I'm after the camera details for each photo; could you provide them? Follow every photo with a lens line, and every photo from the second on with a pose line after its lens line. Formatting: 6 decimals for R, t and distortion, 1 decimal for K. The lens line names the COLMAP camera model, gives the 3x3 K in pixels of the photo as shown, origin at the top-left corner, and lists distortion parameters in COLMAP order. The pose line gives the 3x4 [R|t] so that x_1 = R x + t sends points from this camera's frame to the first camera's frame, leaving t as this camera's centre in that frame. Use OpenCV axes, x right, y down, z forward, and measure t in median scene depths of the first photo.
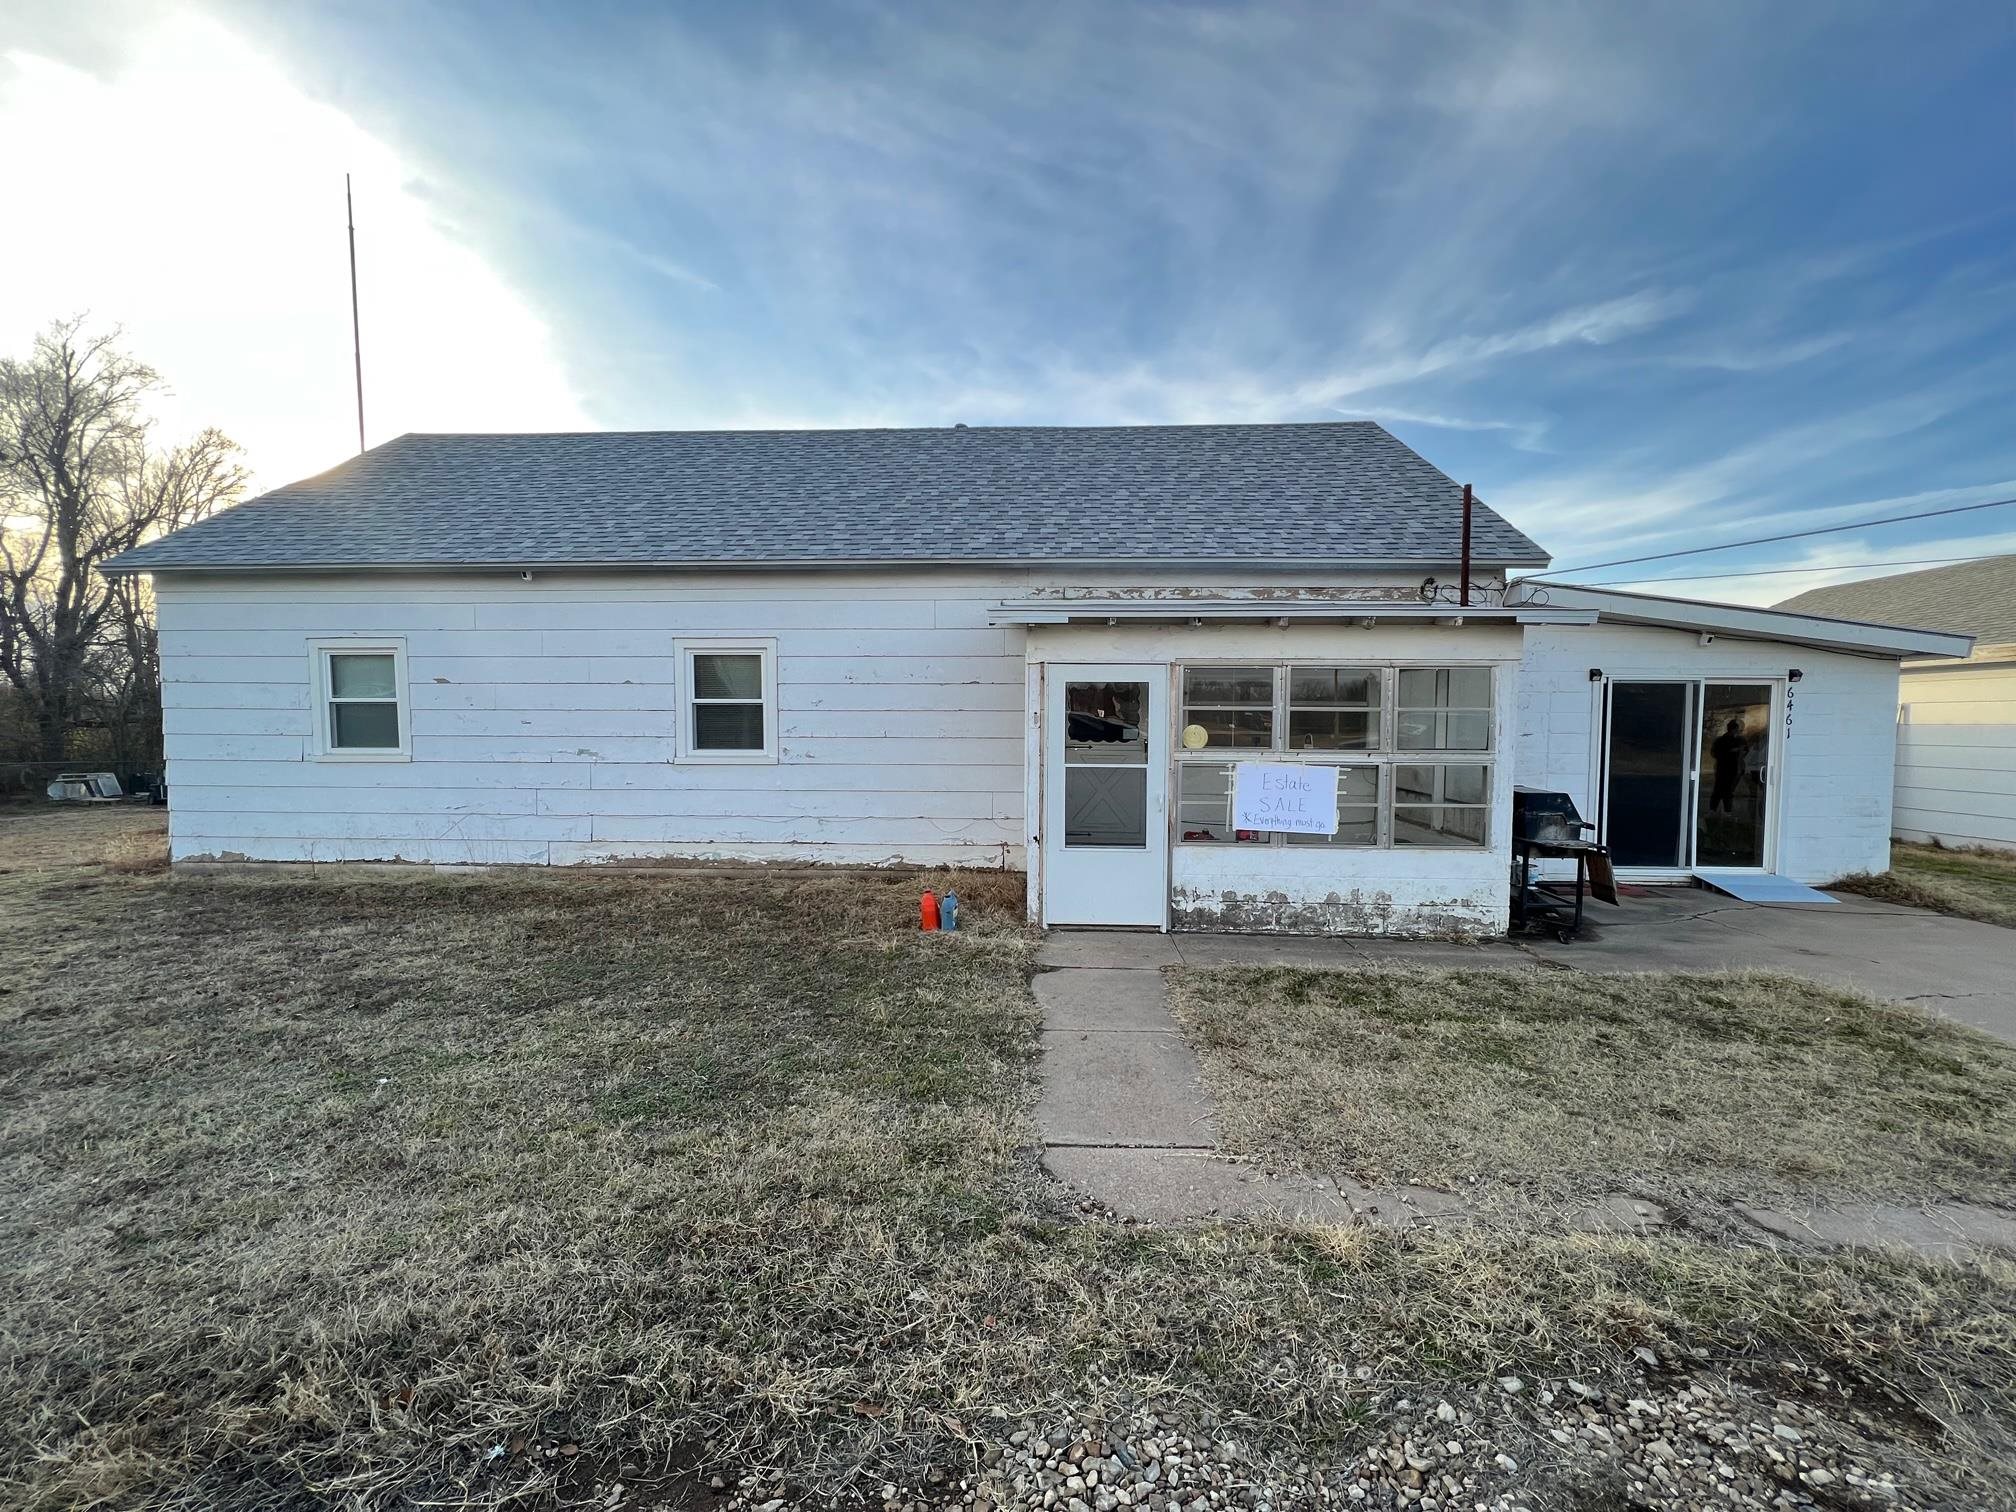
lens RADIAL K [[811.9, 0, 1023.3], [0, 811.9, 757.5], [0, 0, 1]] dist [-0.000915, 0.000436]
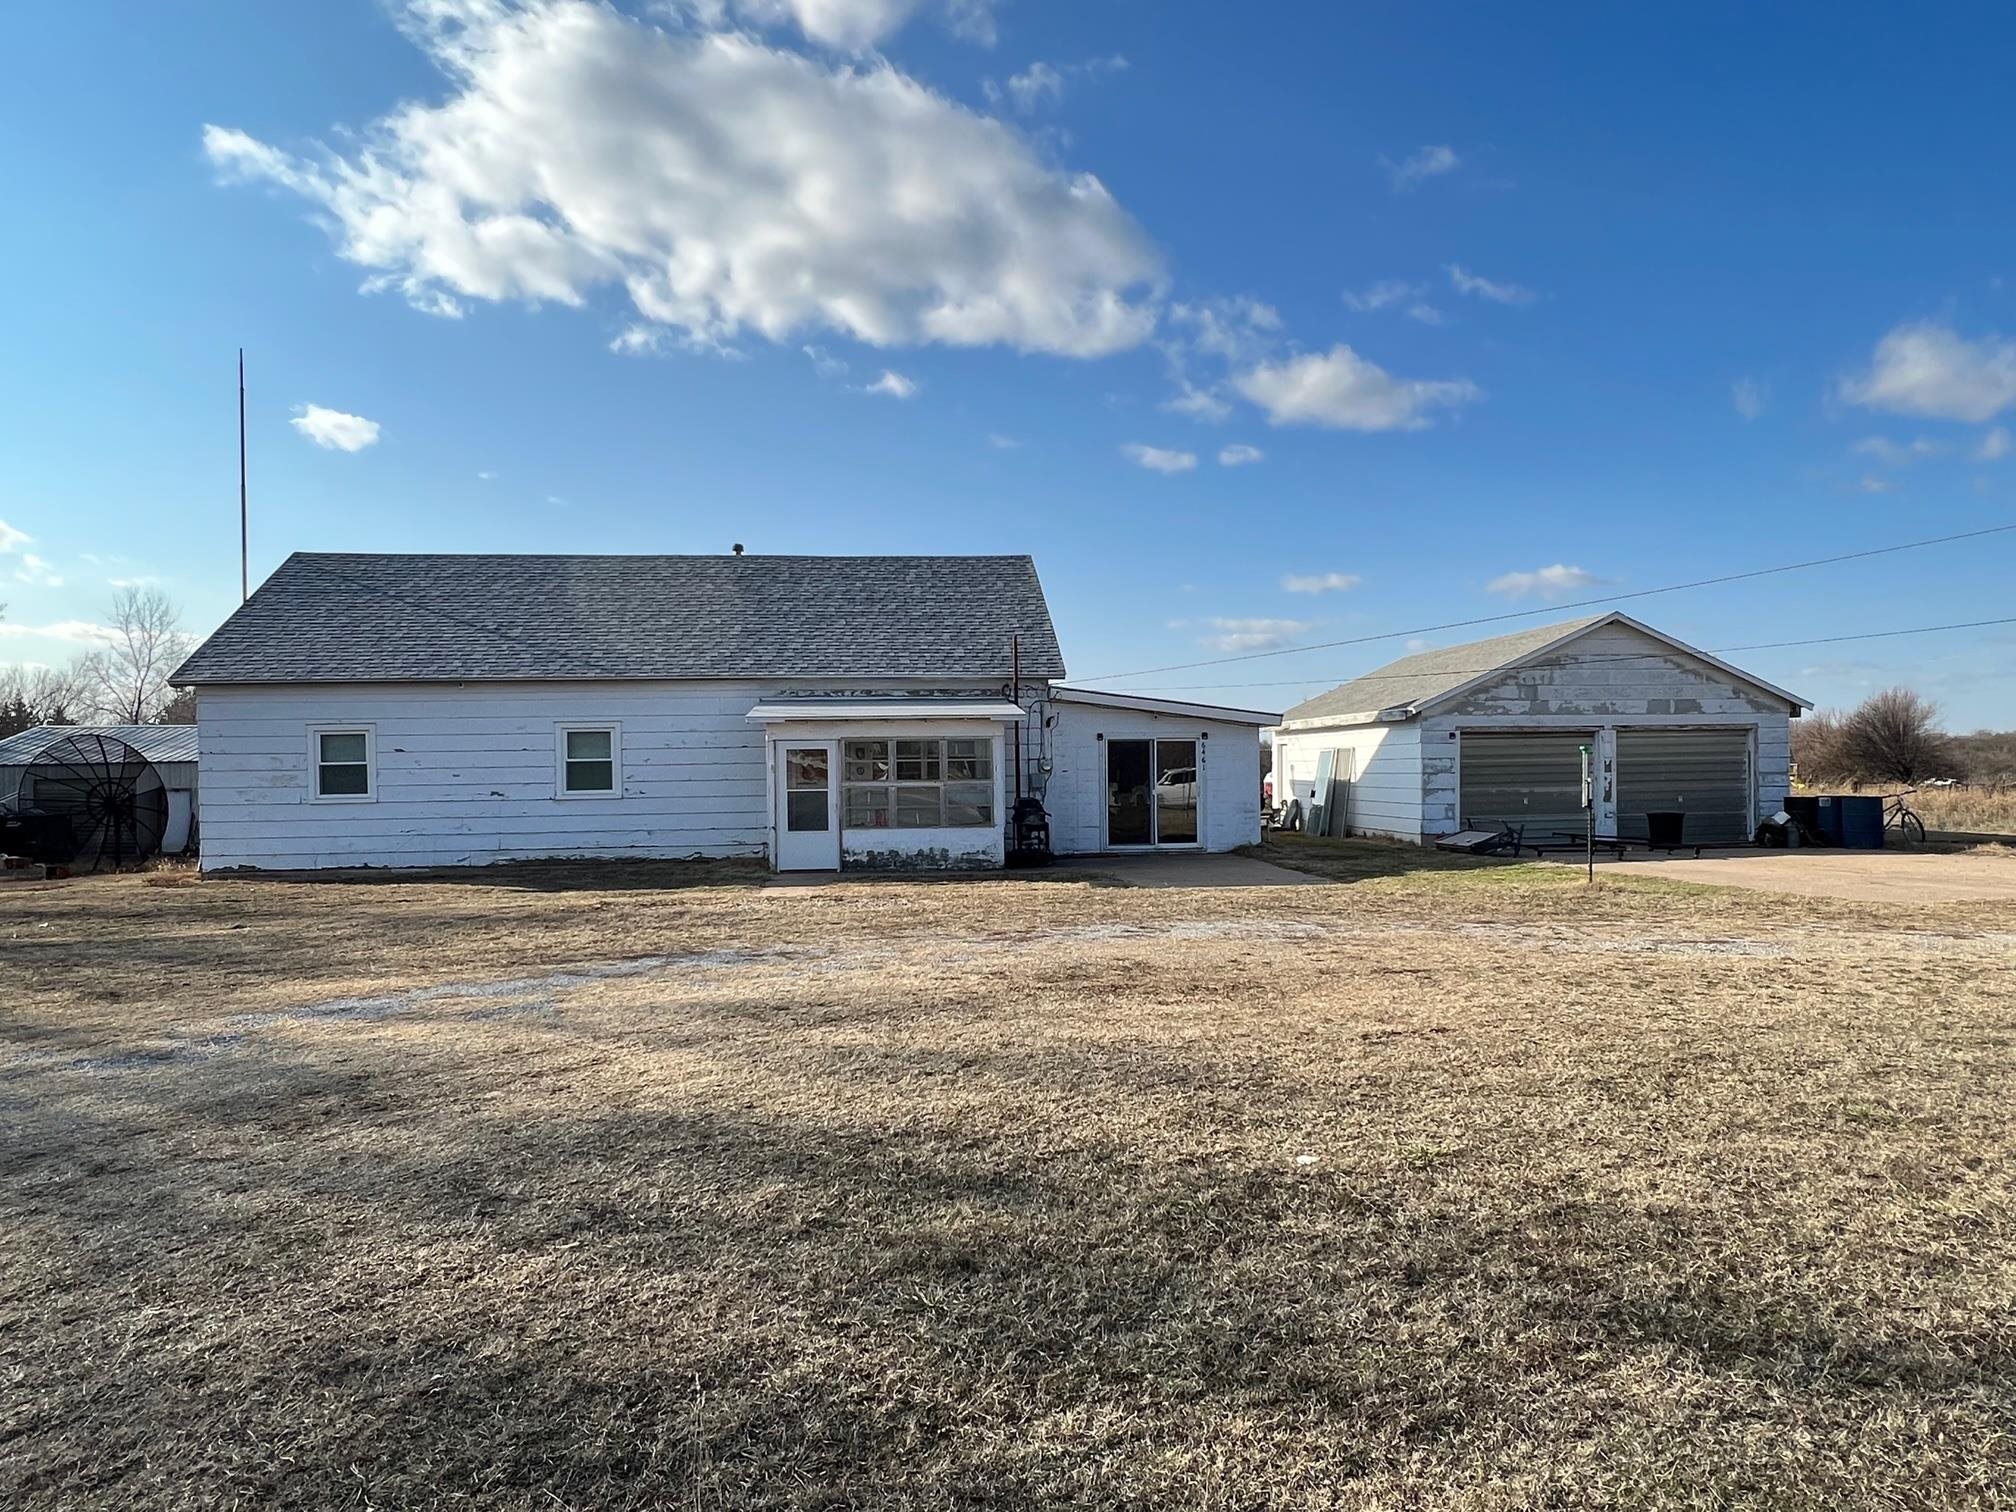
lens RADIAL K [[1155.5, 0, 1012.5], [0, 1155.5, 756.4], [0, 0, 1]] dist [-0.001389, 0.000408]
pose [[0.989804, -0.017709, 0.141330, 0.155061], [0.025358, 0.998299, -0.052505, 0.069431], [-0.140159, 0.055554, 0.988569, -1.477235]]
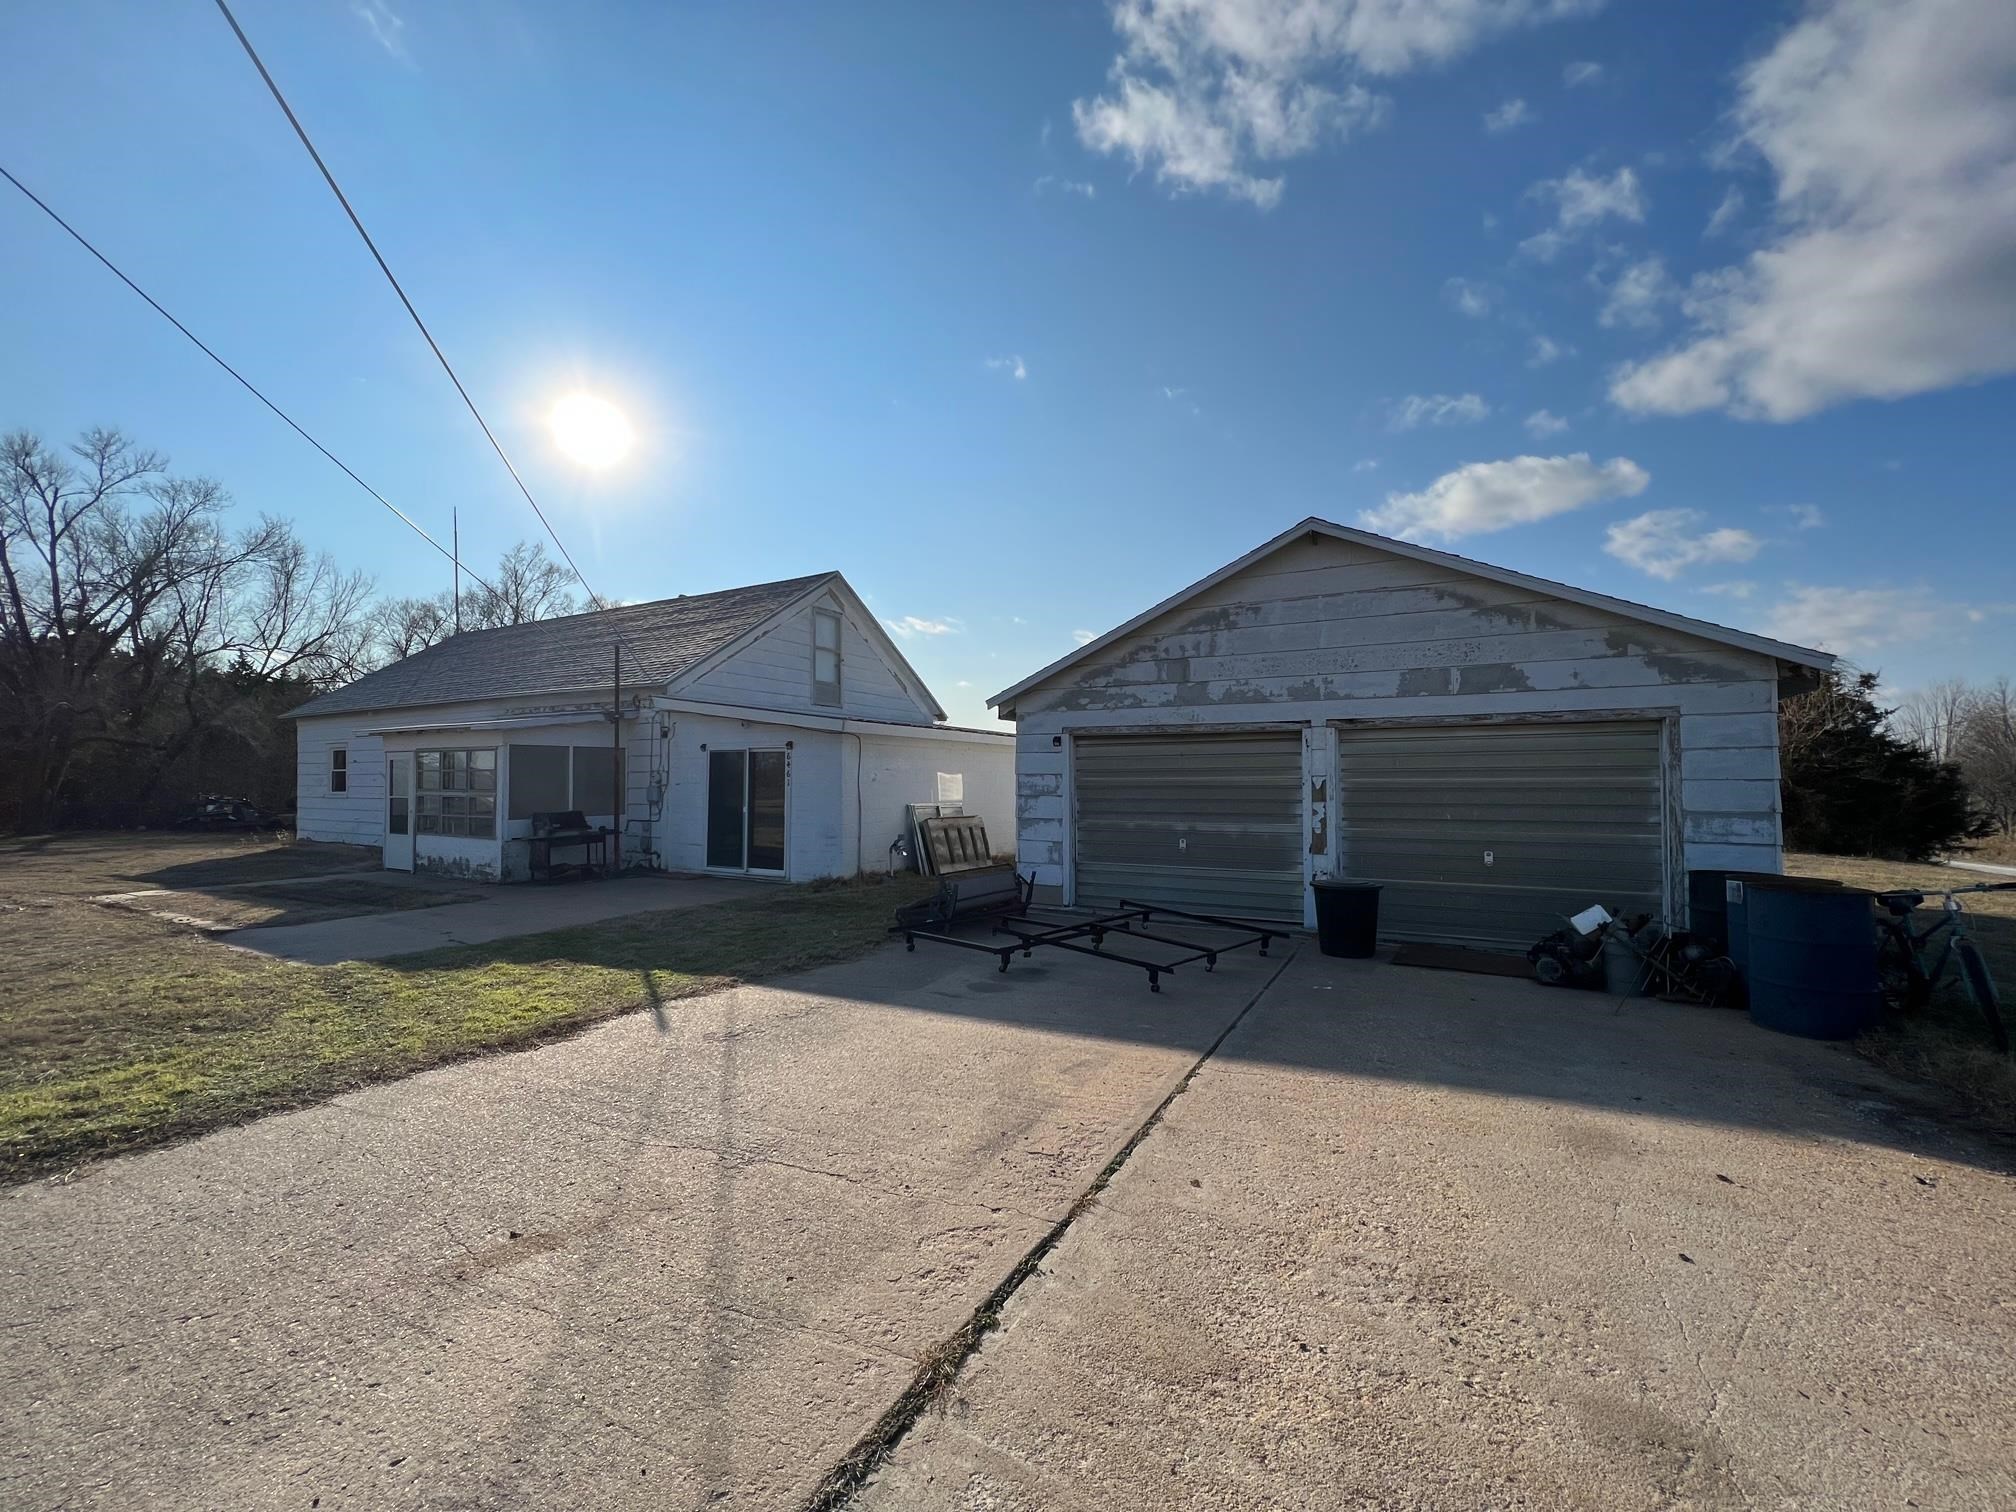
lens RADIAL K [[799.8, 0, 999.7], [0, 799.8, 760.7], [0, 0, 1]] dist [0.000931, -0.000069]
pose [[0.896162, -0.015826, -0.443445, 1.958411], [-0.017020, 0.997402, -0.069992, 0.028457], [0.443401, 0.070272, 0.893564, -0.182433]]
